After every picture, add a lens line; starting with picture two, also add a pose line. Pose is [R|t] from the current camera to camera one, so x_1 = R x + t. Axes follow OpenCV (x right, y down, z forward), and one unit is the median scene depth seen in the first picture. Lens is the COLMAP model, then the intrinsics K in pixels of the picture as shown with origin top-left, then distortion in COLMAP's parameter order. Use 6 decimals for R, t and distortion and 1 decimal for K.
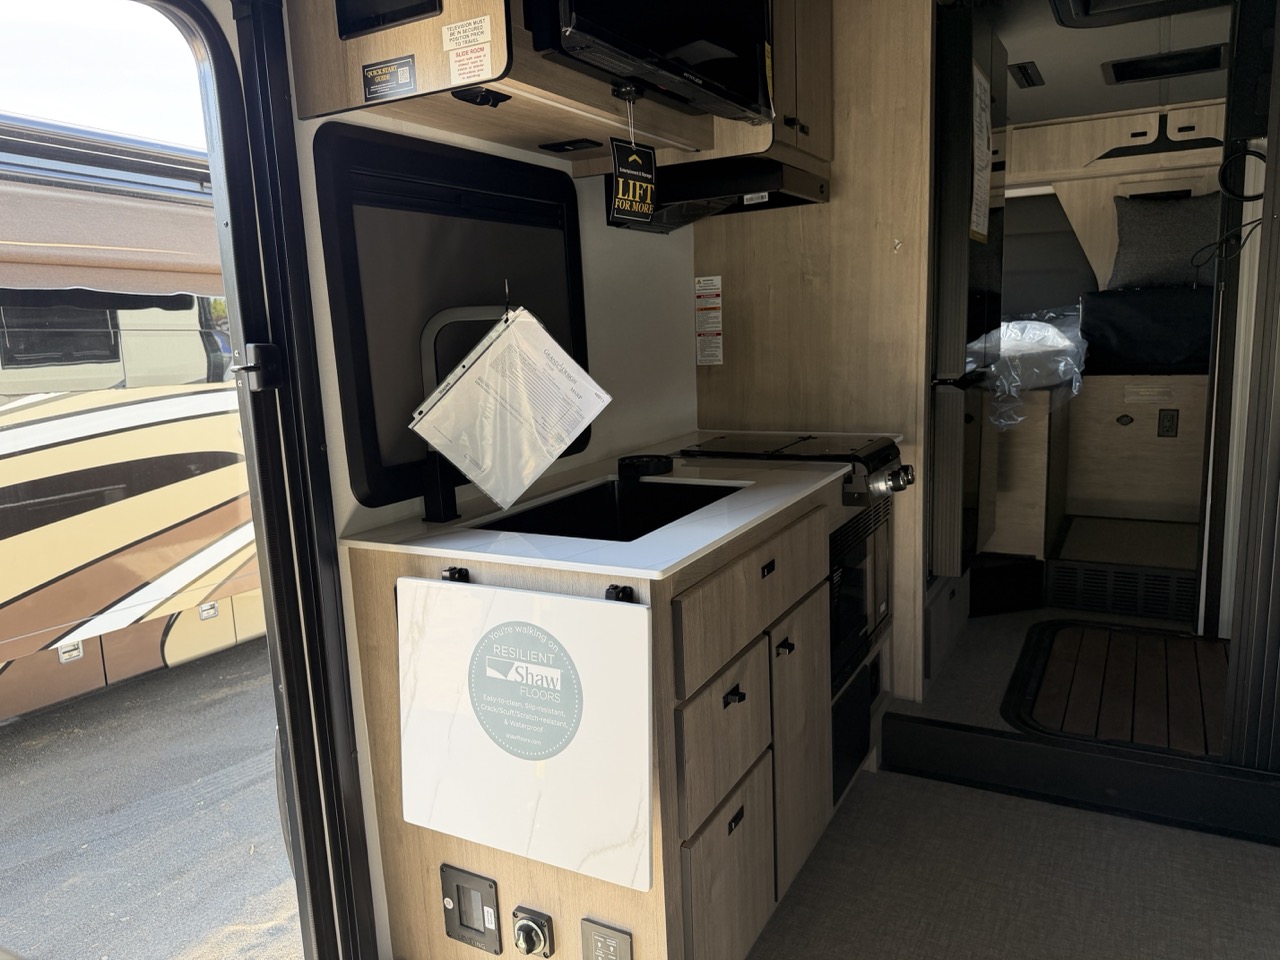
lens RADIAL K [[897.0, 0, 637.5], [0, 897.0, 494.4], [0, 0, 1]] dist [0.061478, -0.079759]
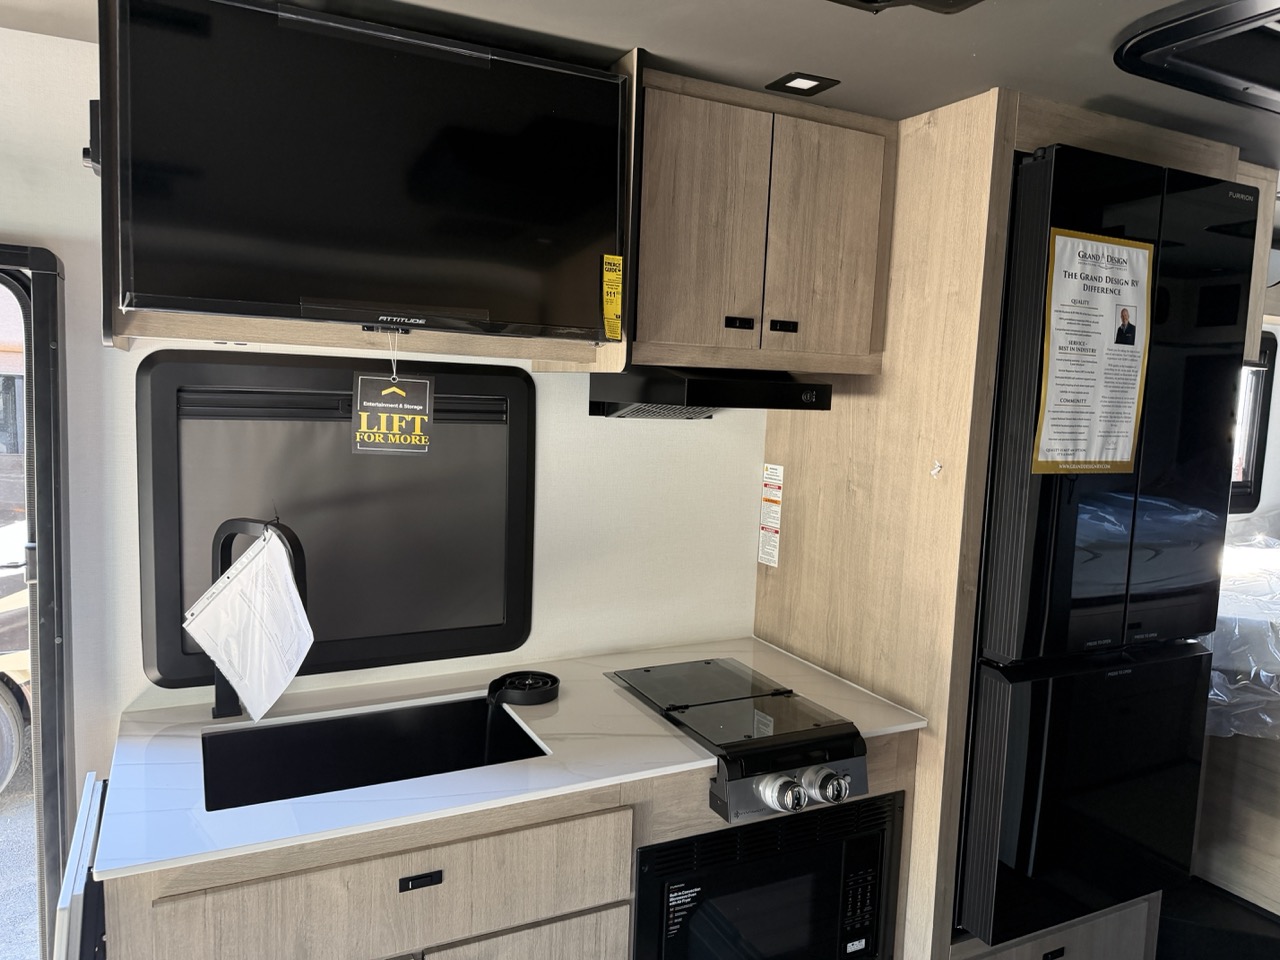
lens RADIAL K [[874.2, 0, 640.0], [0, 874.2, 480.0], [0, 0, 1]] dist [0.058621, 0.000508]
pose [[0.816255, 0.132513, -0.562288, 0.485103], [-0.176999, 0.983892, -0.025073, -0.200047], [0.549908, 0.119990, 0.826561, 0.261191]]
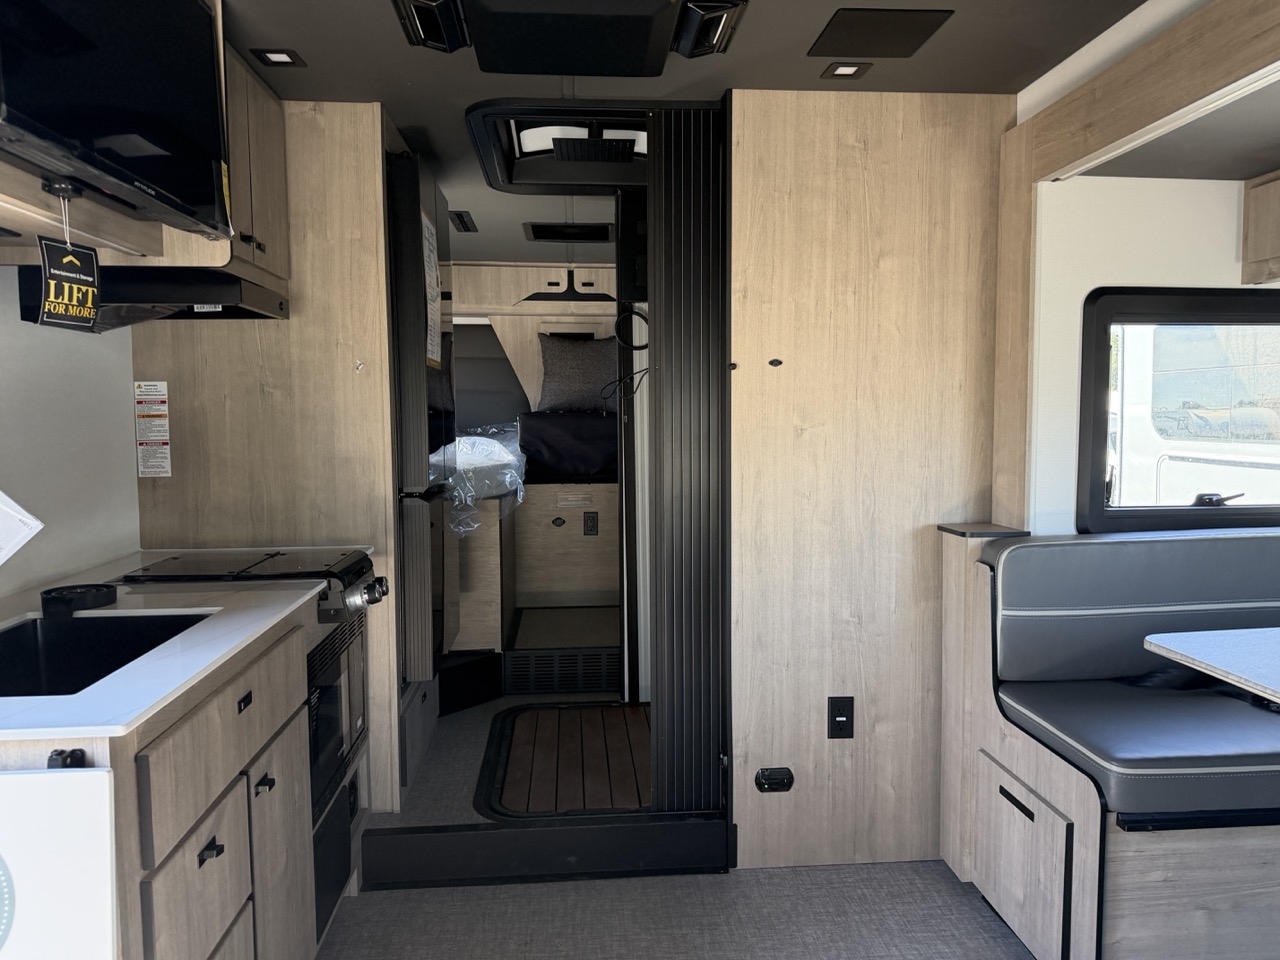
lens RADIAL K [[898.7, 0, 644.3], [0, 898.7, 487.6], [0, 0, 1]] dist [0.055547, -0.089367]
pose [[0.829683, -0.006667, 0.558195, -0.021535], [0.073237, 0.992586, -0.097001, -0.010660], [-0.553410, 0.121361, 0.824020, -0.020961]]
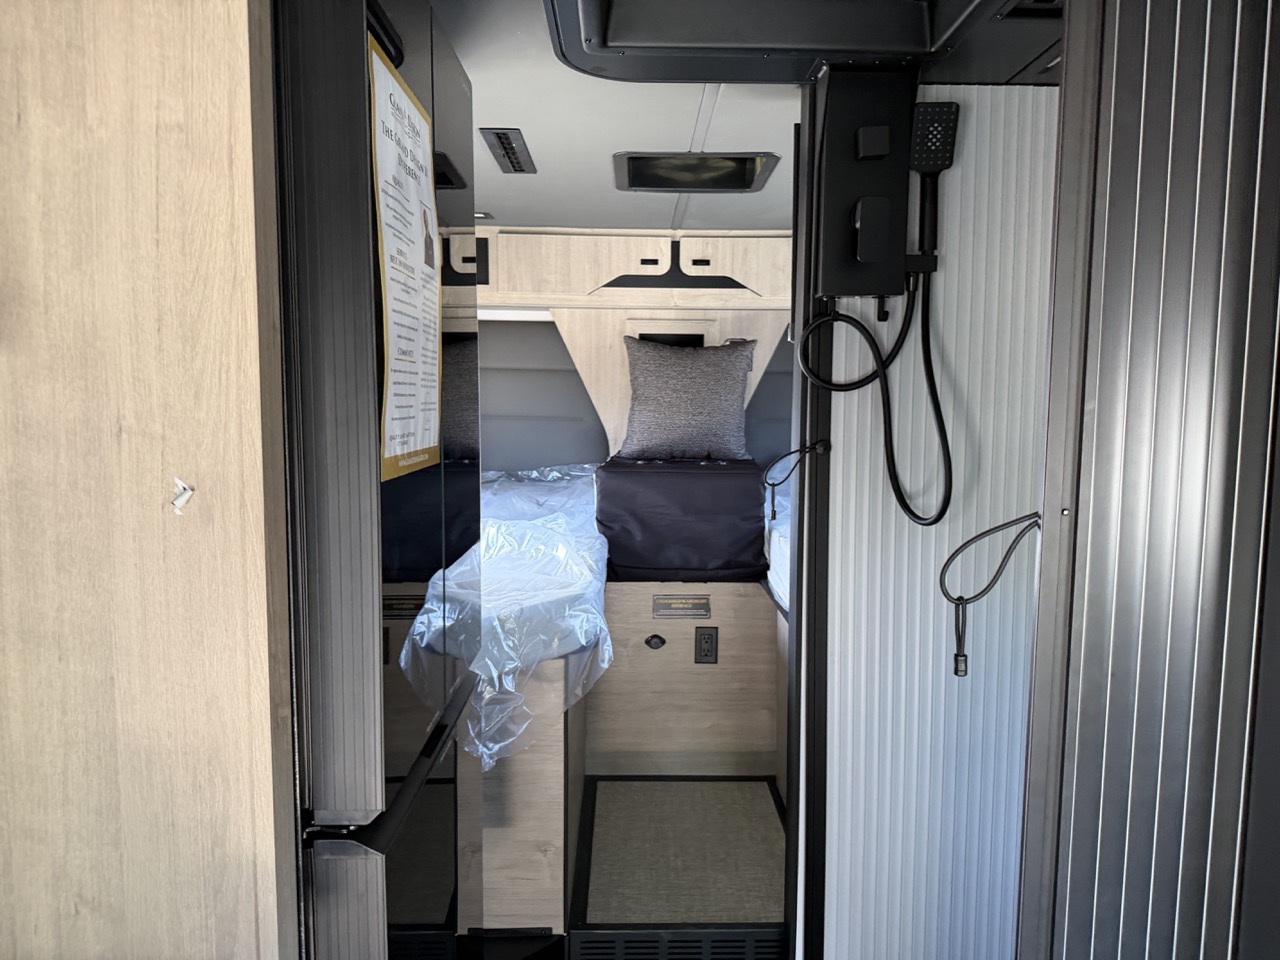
lens RADIAL K [[893.5, 0, 640.2], [0, 893.5, 484.6], [0, 0, 1]] dist [-0.003469, -0.002345]
pose [[0.864900, -0.000043, 0.501943, 0.260842], [0.046781, 0.995654, -0.080522, -0.236549], [-0.499759, 0.093125, 0.861144, 0.589580]]
